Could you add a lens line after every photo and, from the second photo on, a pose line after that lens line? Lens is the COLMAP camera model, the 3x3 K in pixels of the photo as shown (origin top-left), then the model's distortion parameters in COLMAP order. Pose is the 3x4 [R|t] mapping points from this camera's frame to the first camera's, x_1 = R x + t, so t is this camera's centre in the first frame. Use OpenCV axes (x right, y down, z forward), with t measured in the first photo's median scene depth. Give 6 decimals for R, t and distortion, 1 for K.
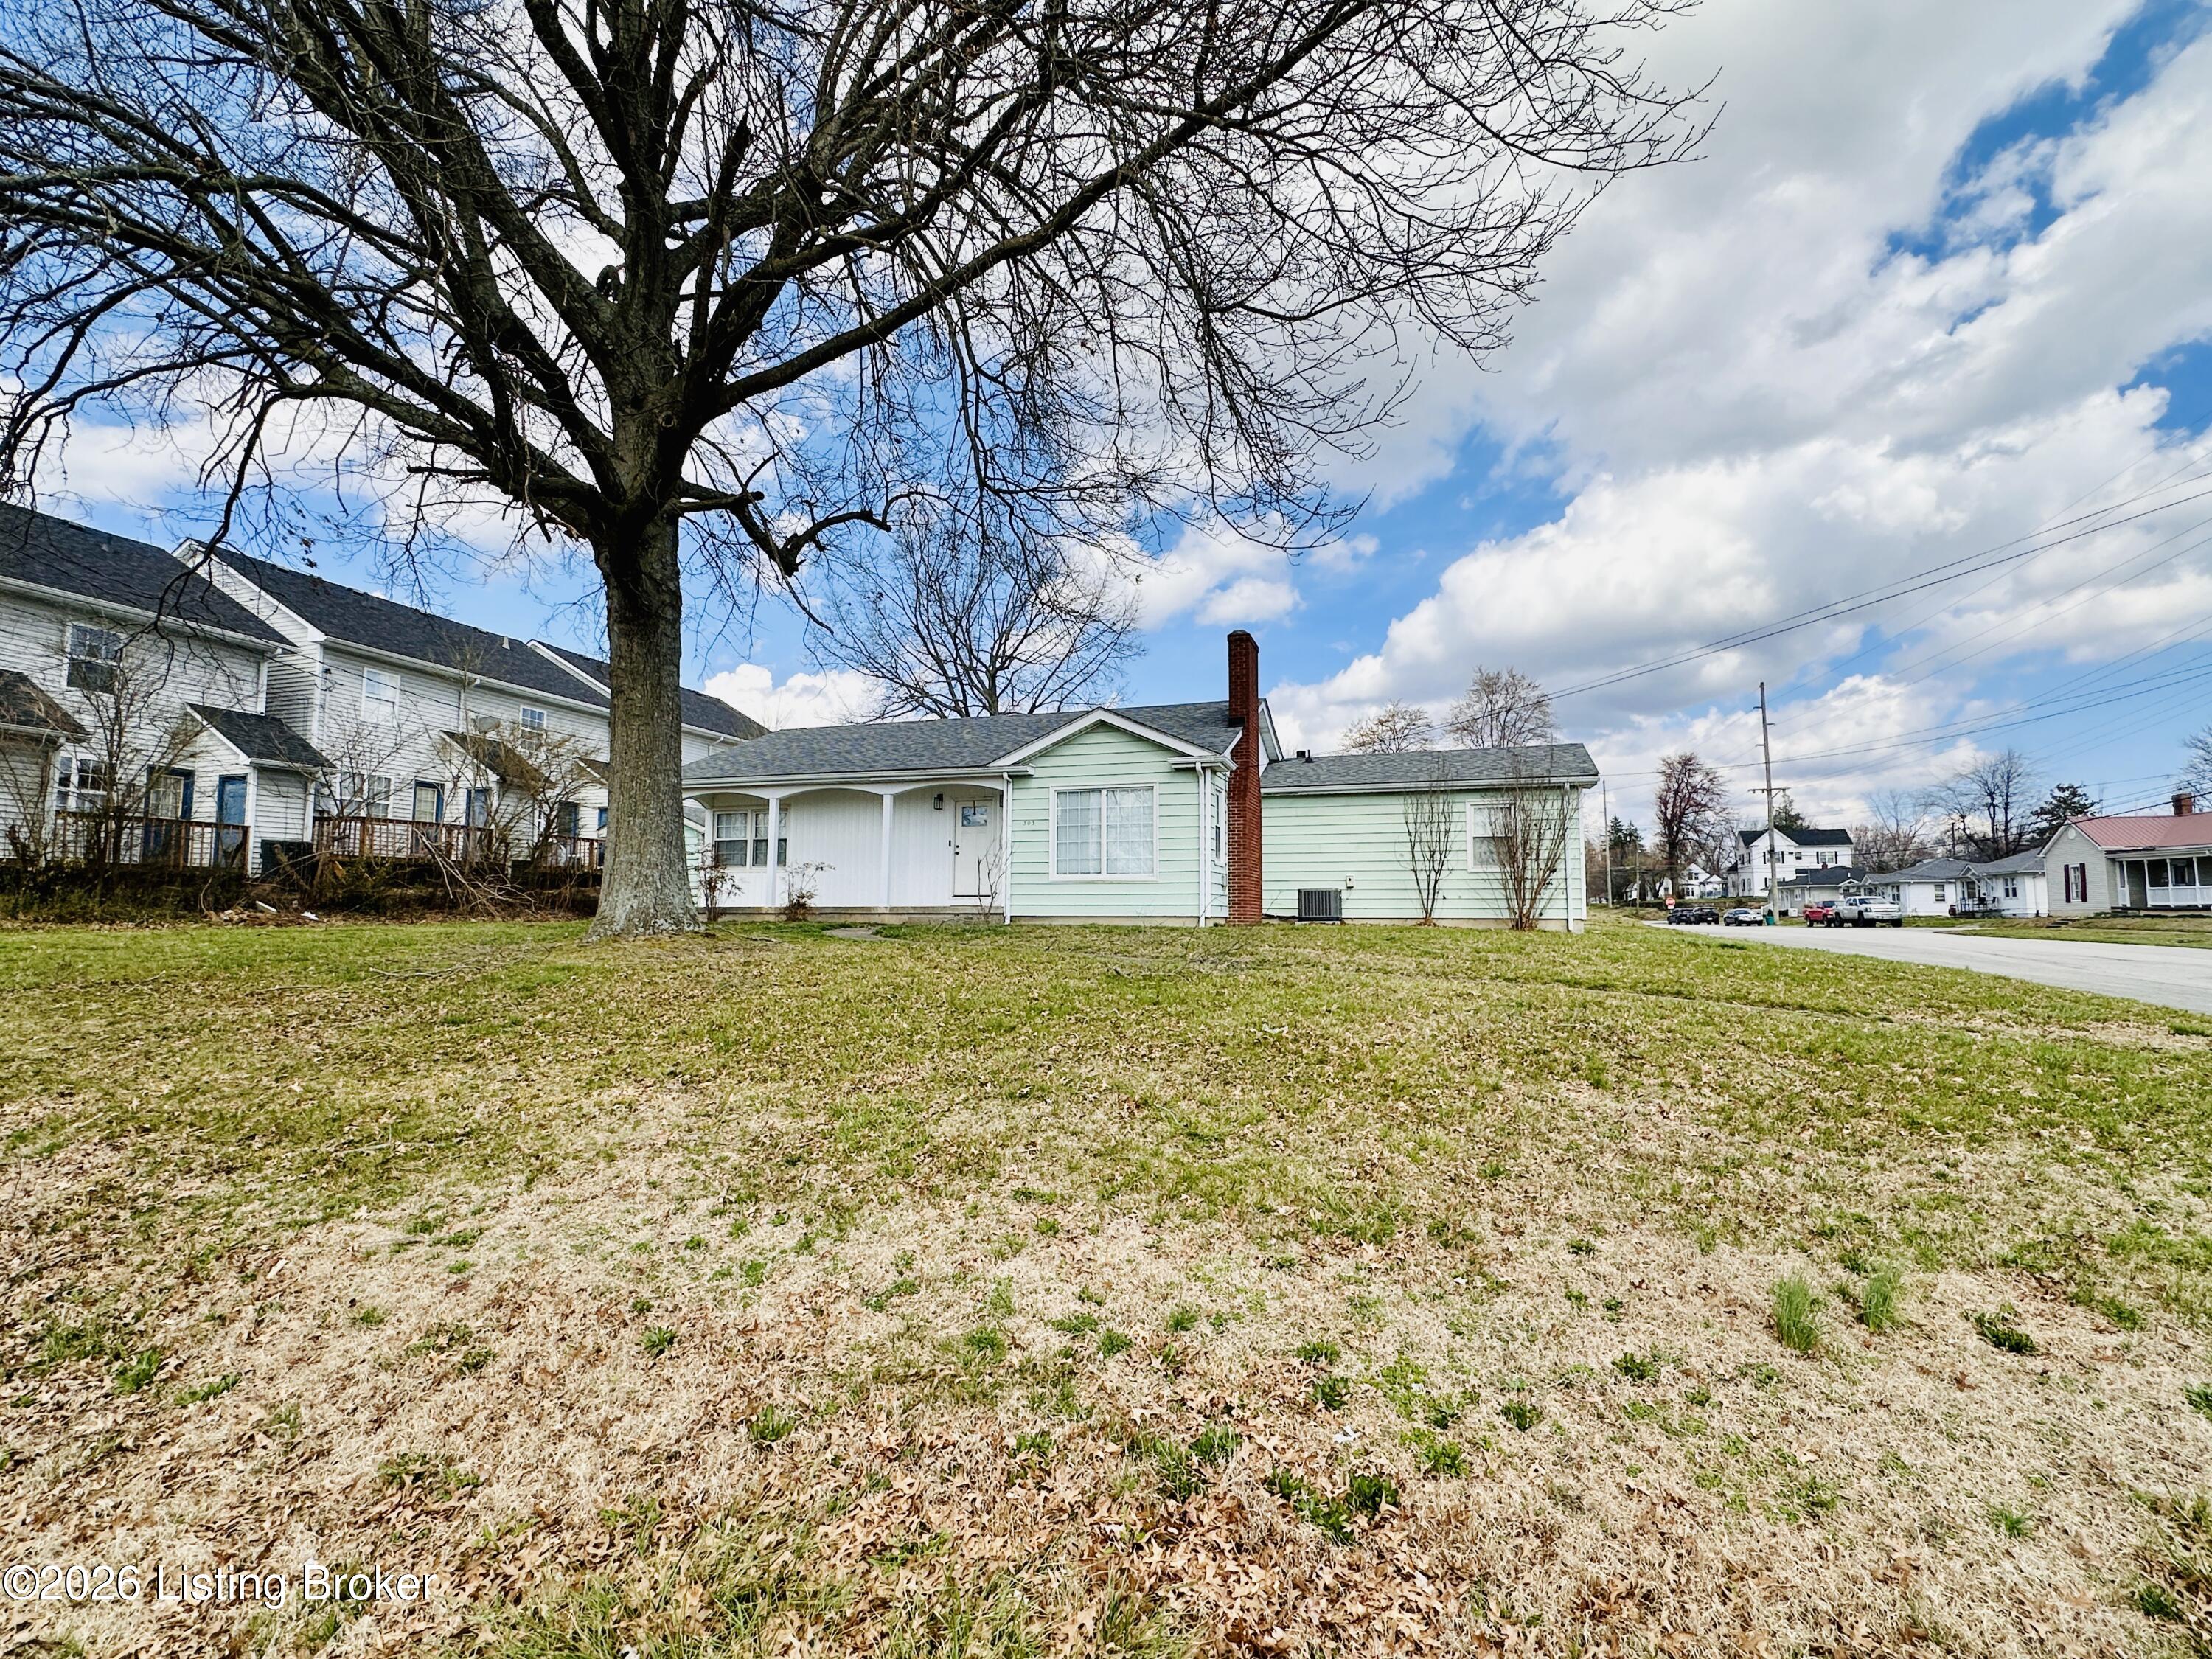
lens RADIAL K [[1026.3, 0, 1110.4], [0, 1026.3, 833.0], [0, 0, 1]] dist [-0.001316, 0.000818]
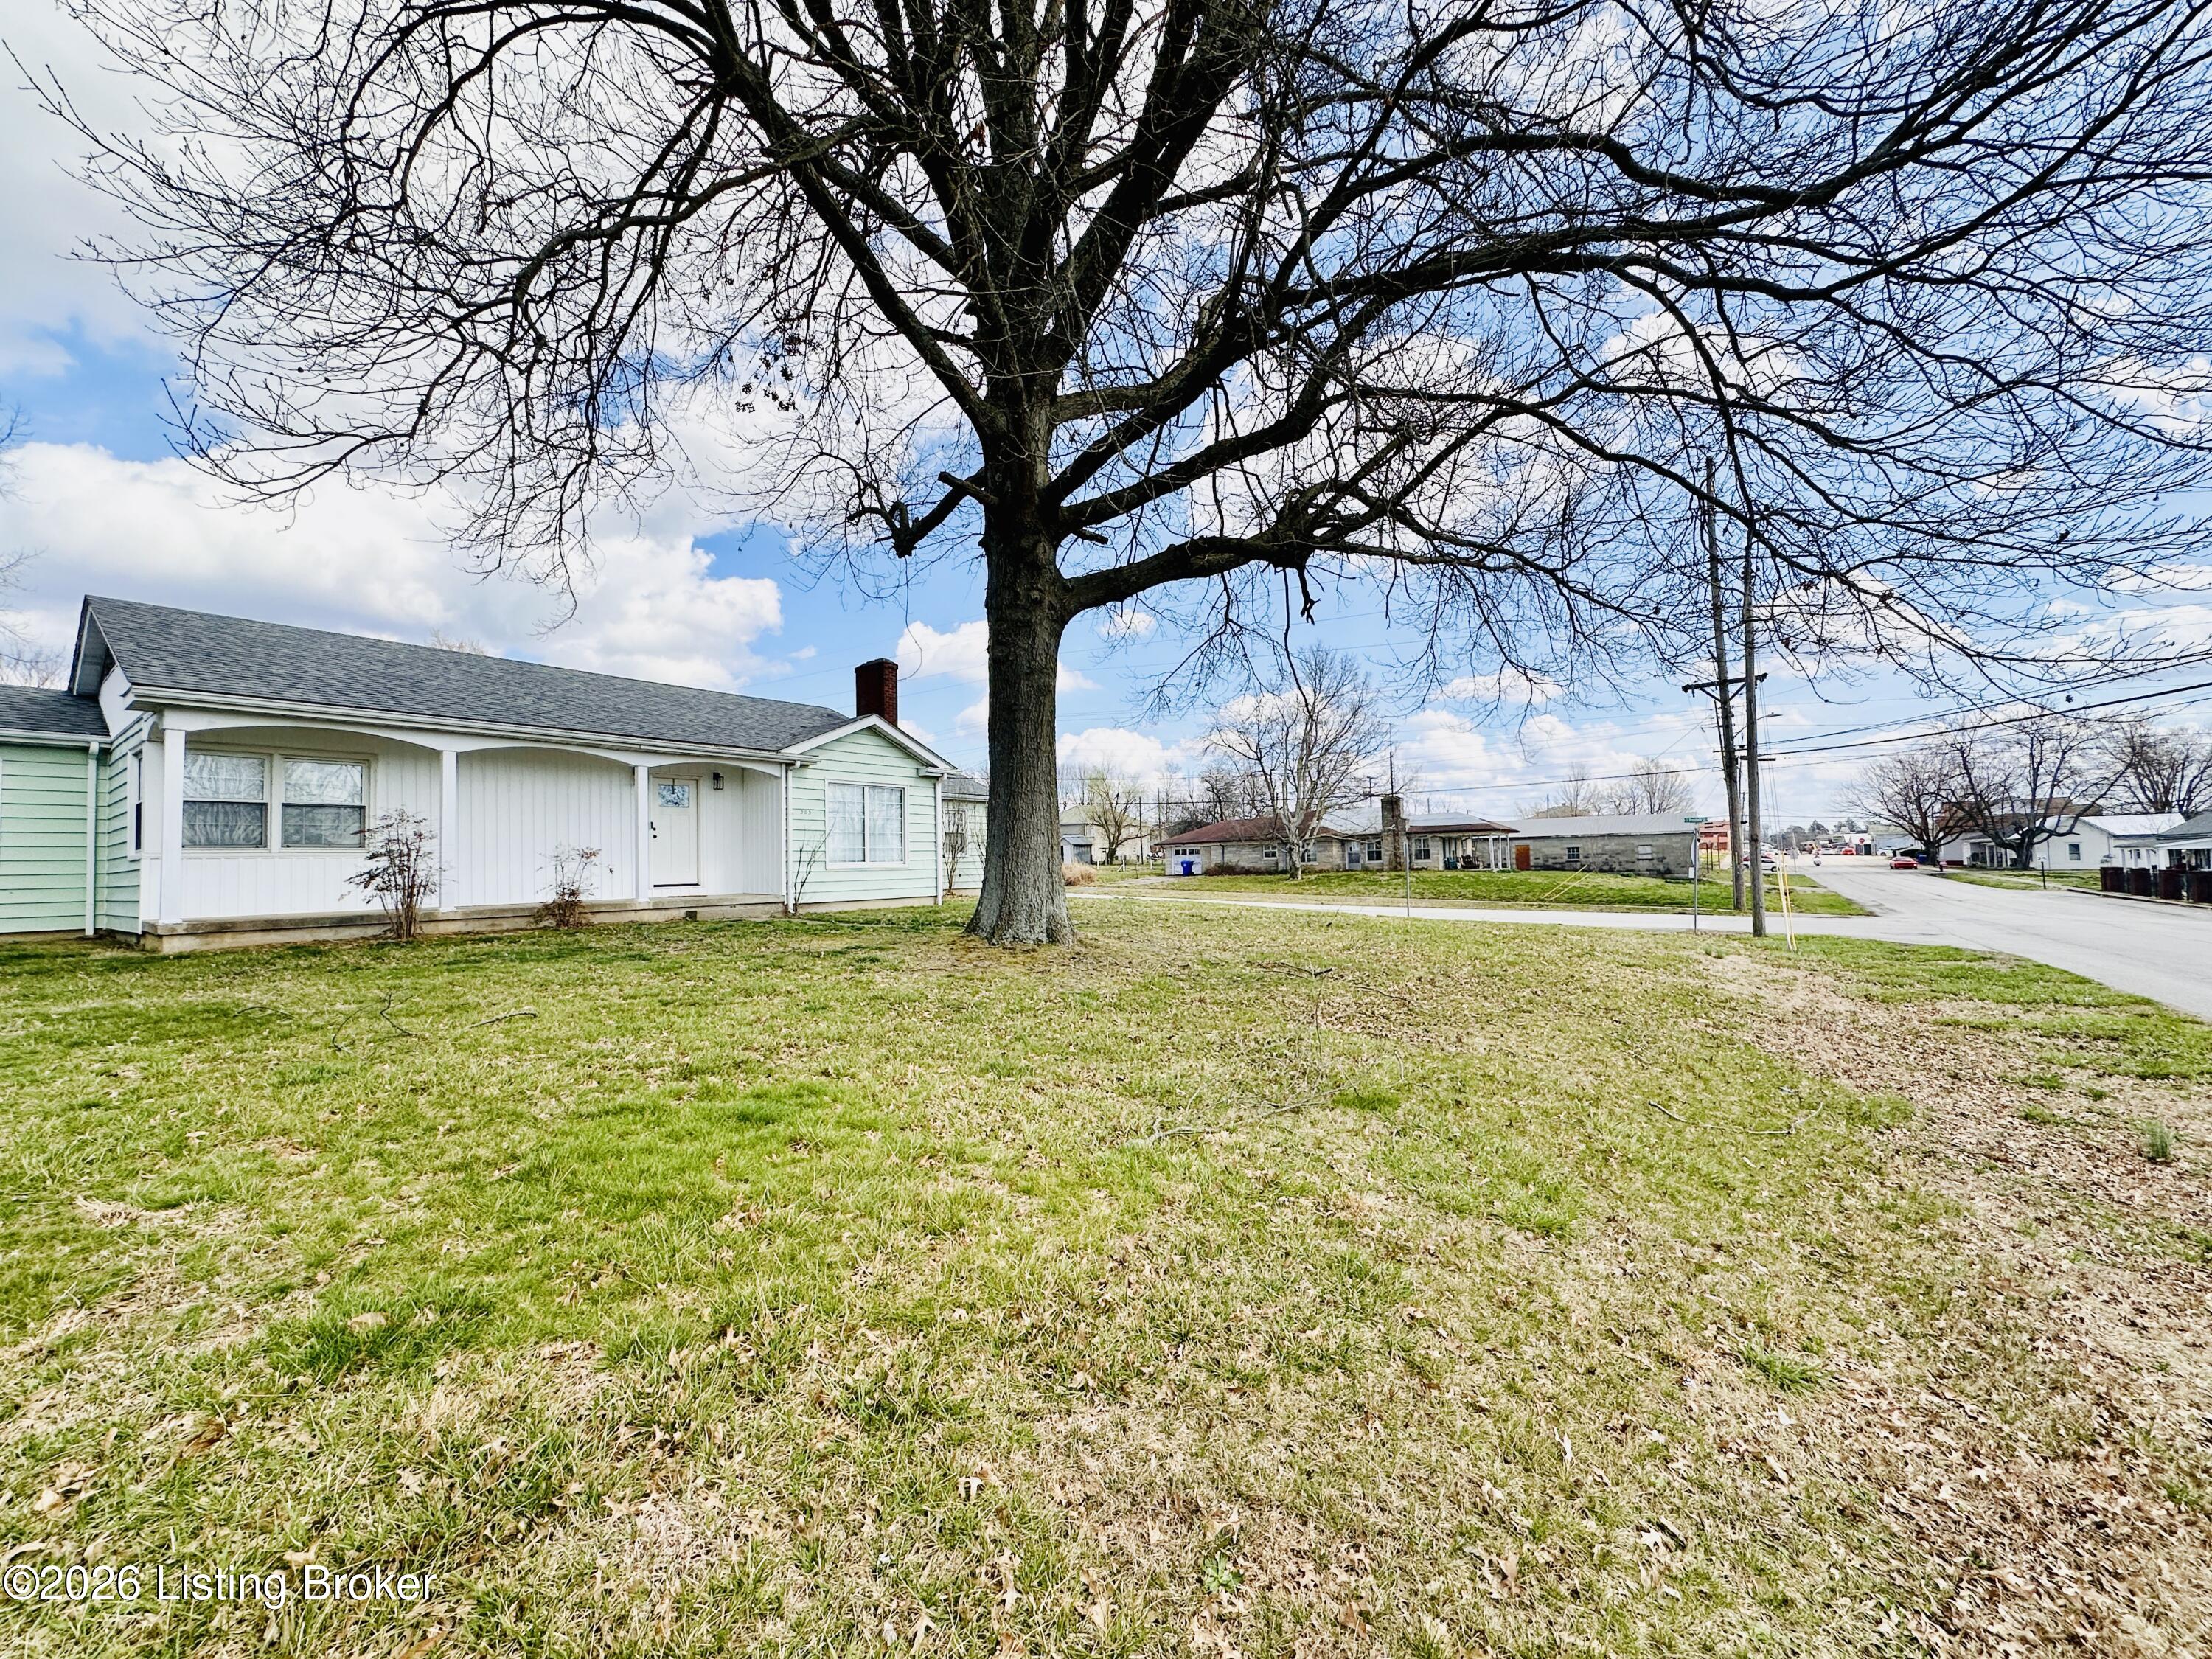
lens RADIAL K [[884.2, 0, 1108.0], [0, 884.2, 830.3], [0, 0, 1]] dist [-0.003448, 0.001069]
pose [[0.308539, 0.026912, 0.950831, -0.874889], [-0.055445, 0.998409, -0.010267, 0.001342], [-0.949594, -0.049551, 0.309540, 0.461623]]
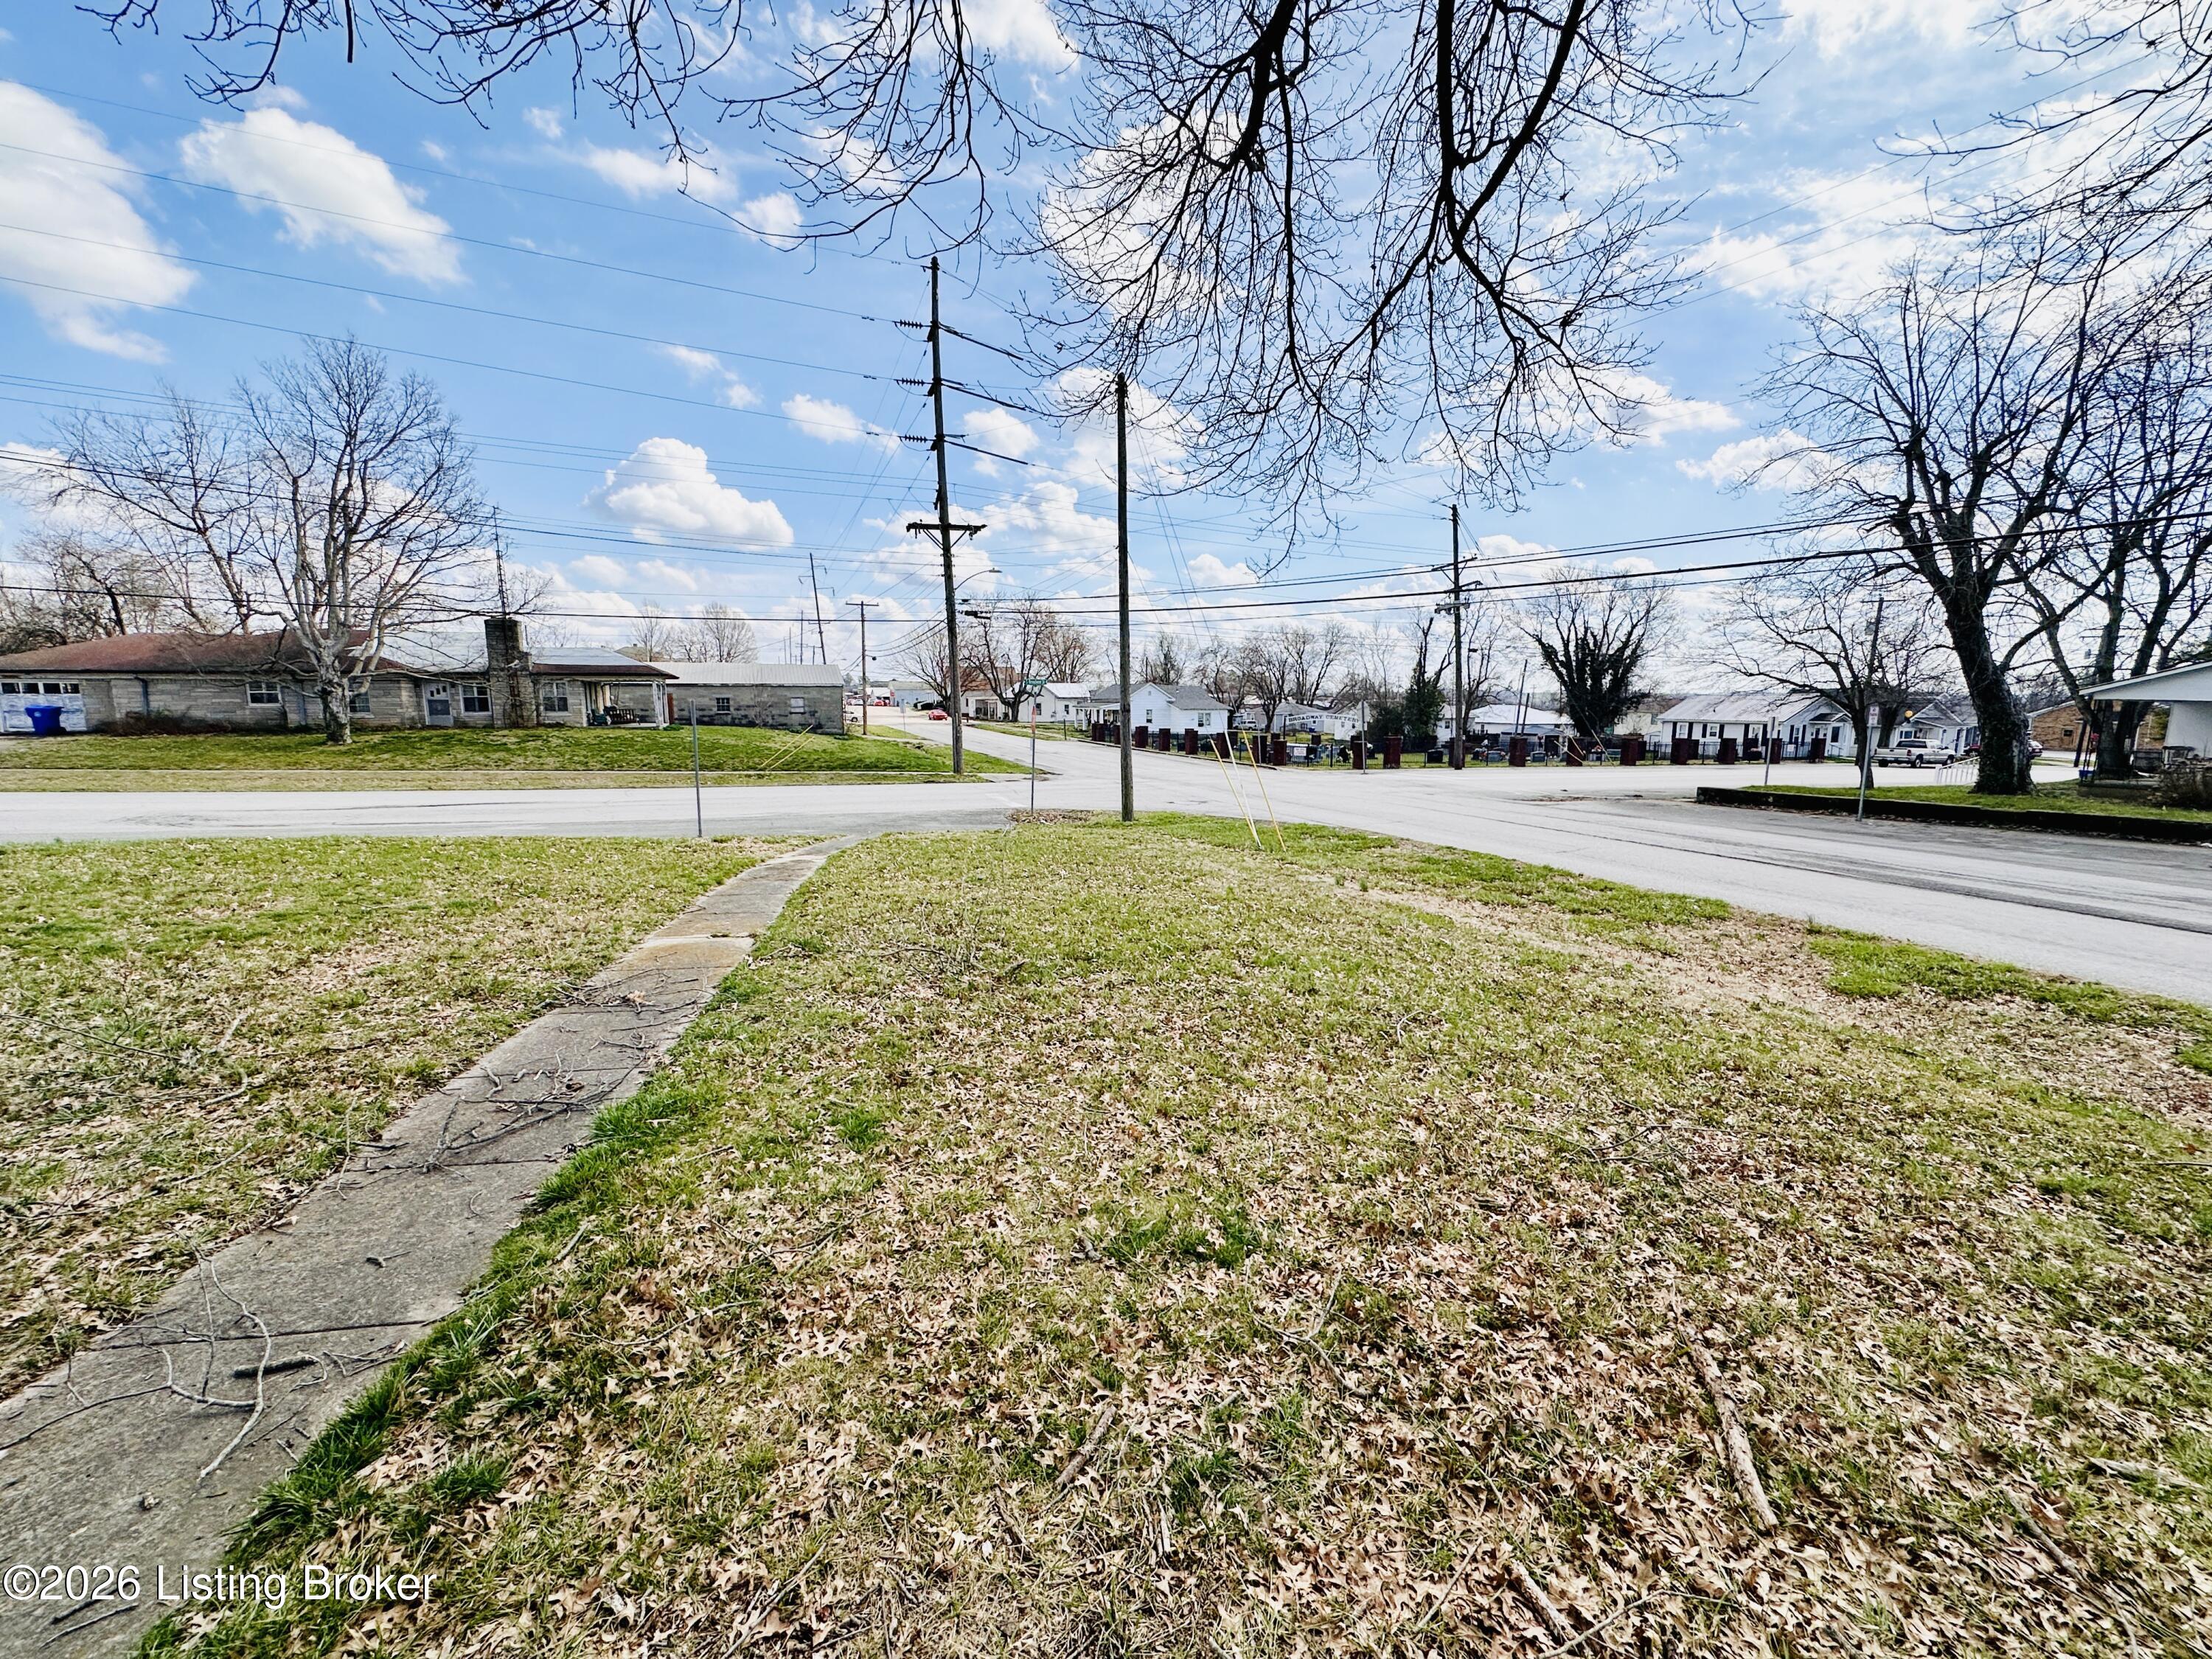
lens RADIAL K [[883.5, 0, 1107.6], [0, 883.5, 830.6], [0, 0, 1]] dist [-0.004669, 0.001074]
pose [[-0.626550, -0.120549, 0.770002, -0.243209], [-0.069096, 0.992667, 0.099185, -0.007711], [-0.776313, 0.008940, -0.630285, 0.686845]]
